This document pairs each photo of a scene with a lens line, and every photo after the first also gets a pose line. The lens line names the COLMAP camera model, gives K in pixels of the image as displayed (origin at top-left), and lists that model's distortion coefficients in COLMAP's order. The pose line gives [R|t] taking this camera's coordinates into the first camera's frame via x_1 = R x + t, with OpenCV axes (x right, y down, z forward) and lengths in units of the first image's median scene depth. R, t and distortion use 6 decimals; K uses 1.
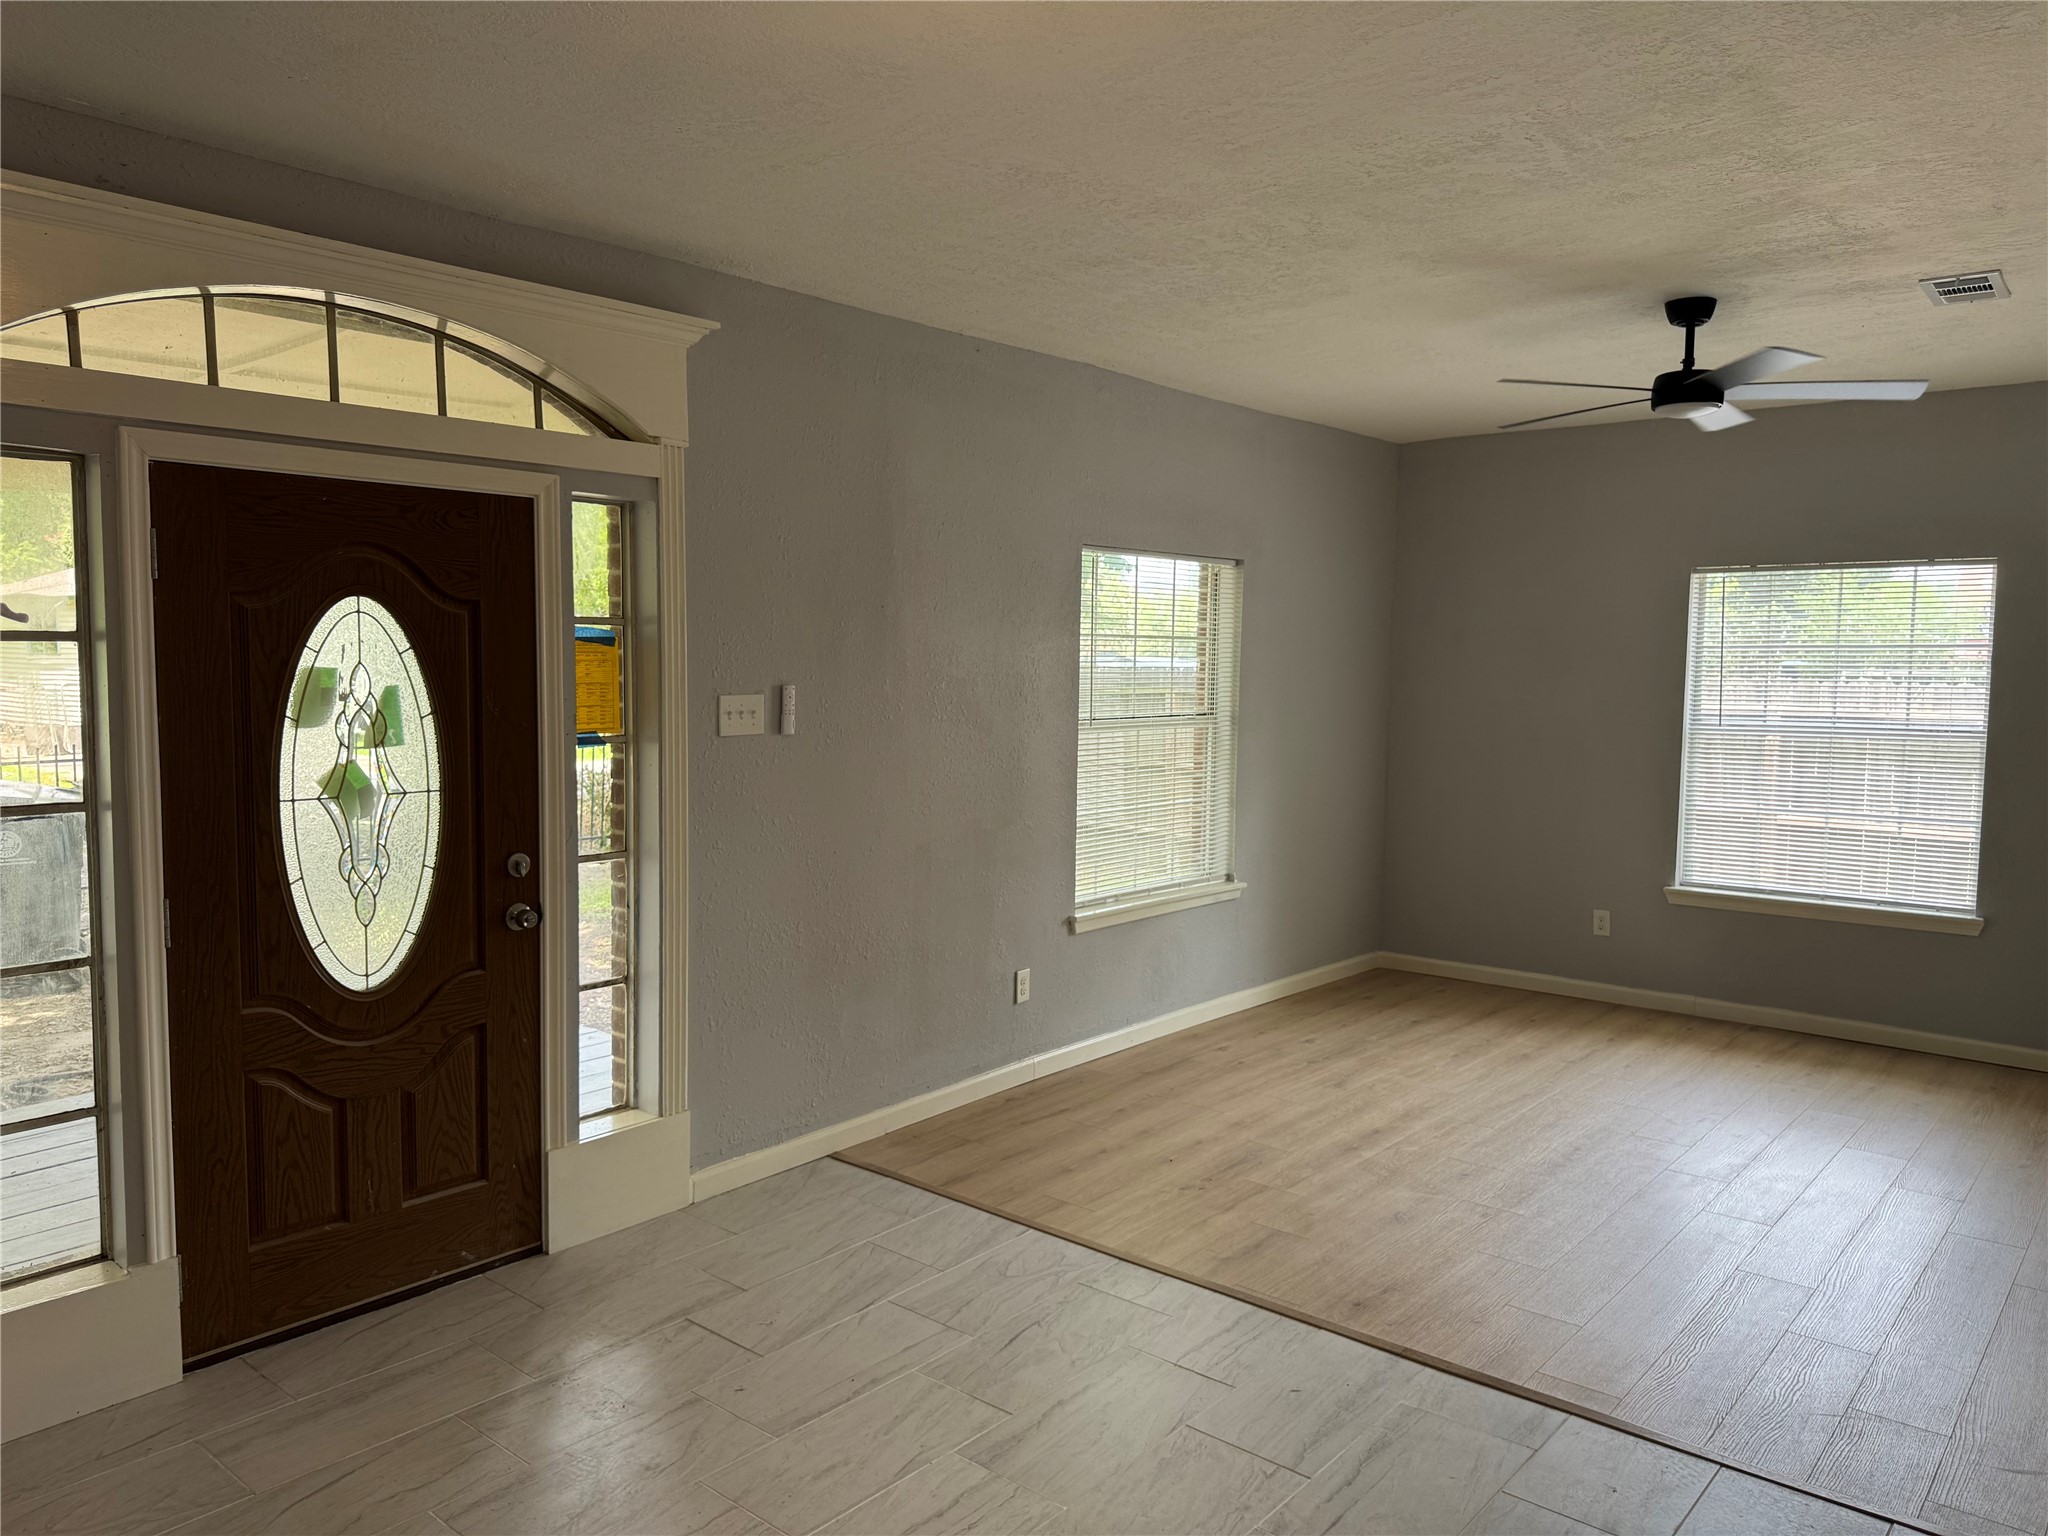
lens RADIAL K [[1464.9, 0, 1019.4], [0, 1464.9, 784.8], [0, 0, 1]] dist [0.088830, -0.111195]
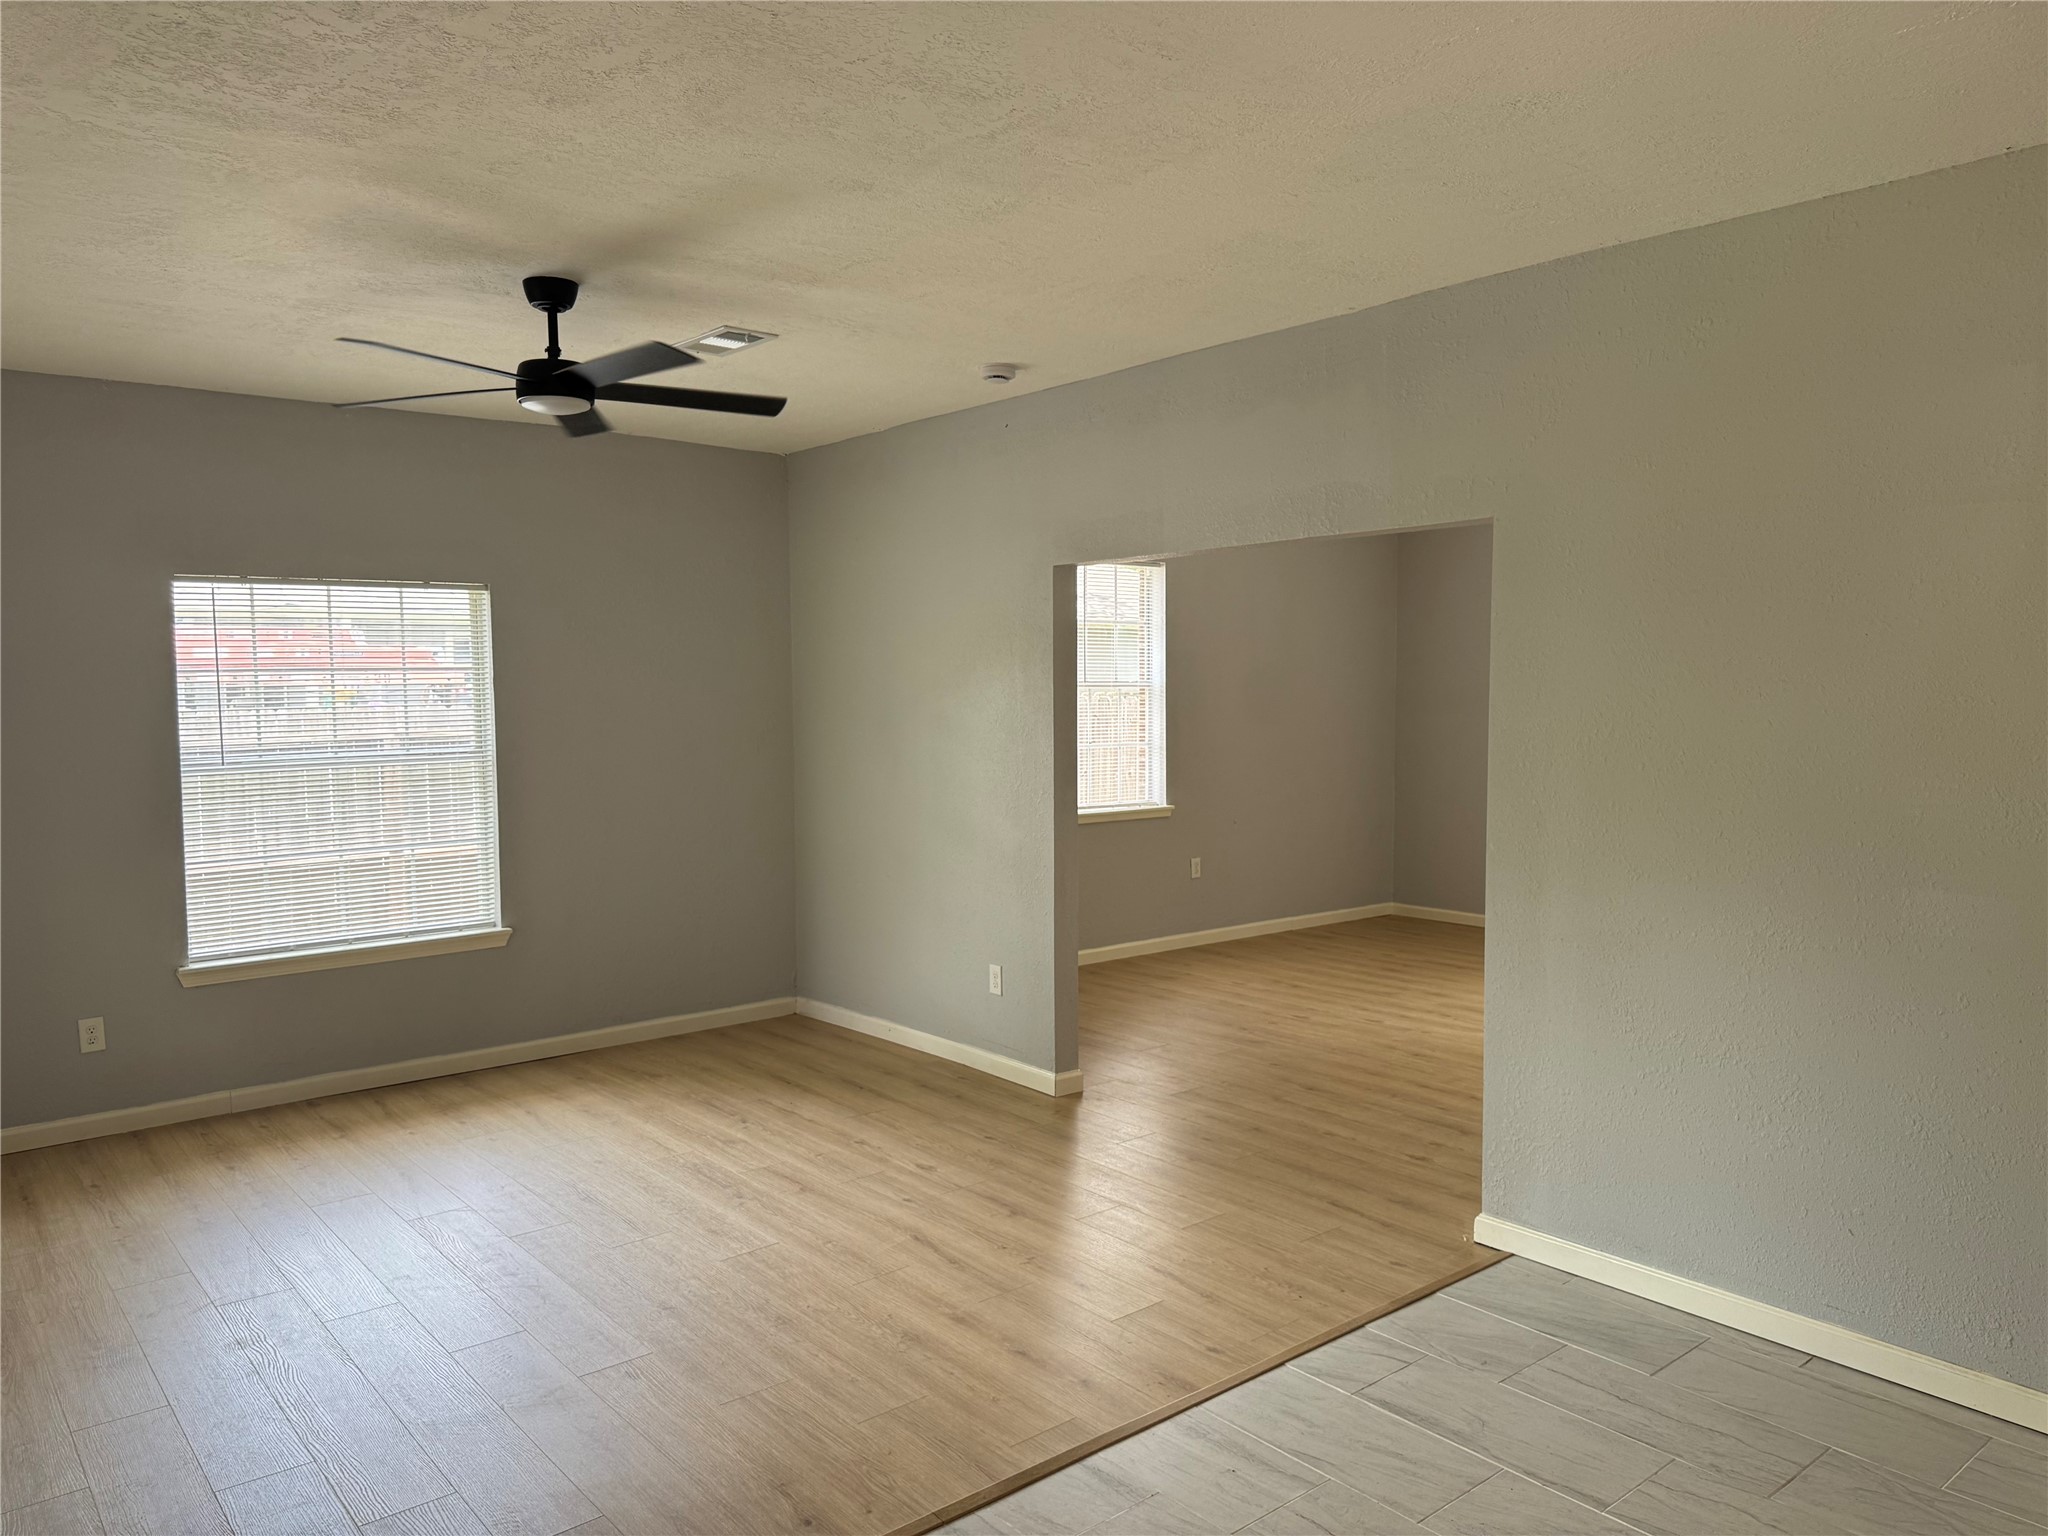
lens RADIAL K [[1464.9, 0, 1019.4], [0, 1464.9, 784.8], [0, 0, 1]] dist [0.088830, -0.111195]
pose [[0.179827, -0.081746, 0.980296, -0.295983], [0.096033, 0.993240, 0.065209, -0.043498], [-0.979000, 0.082414, 0.186462, 0.440847]]
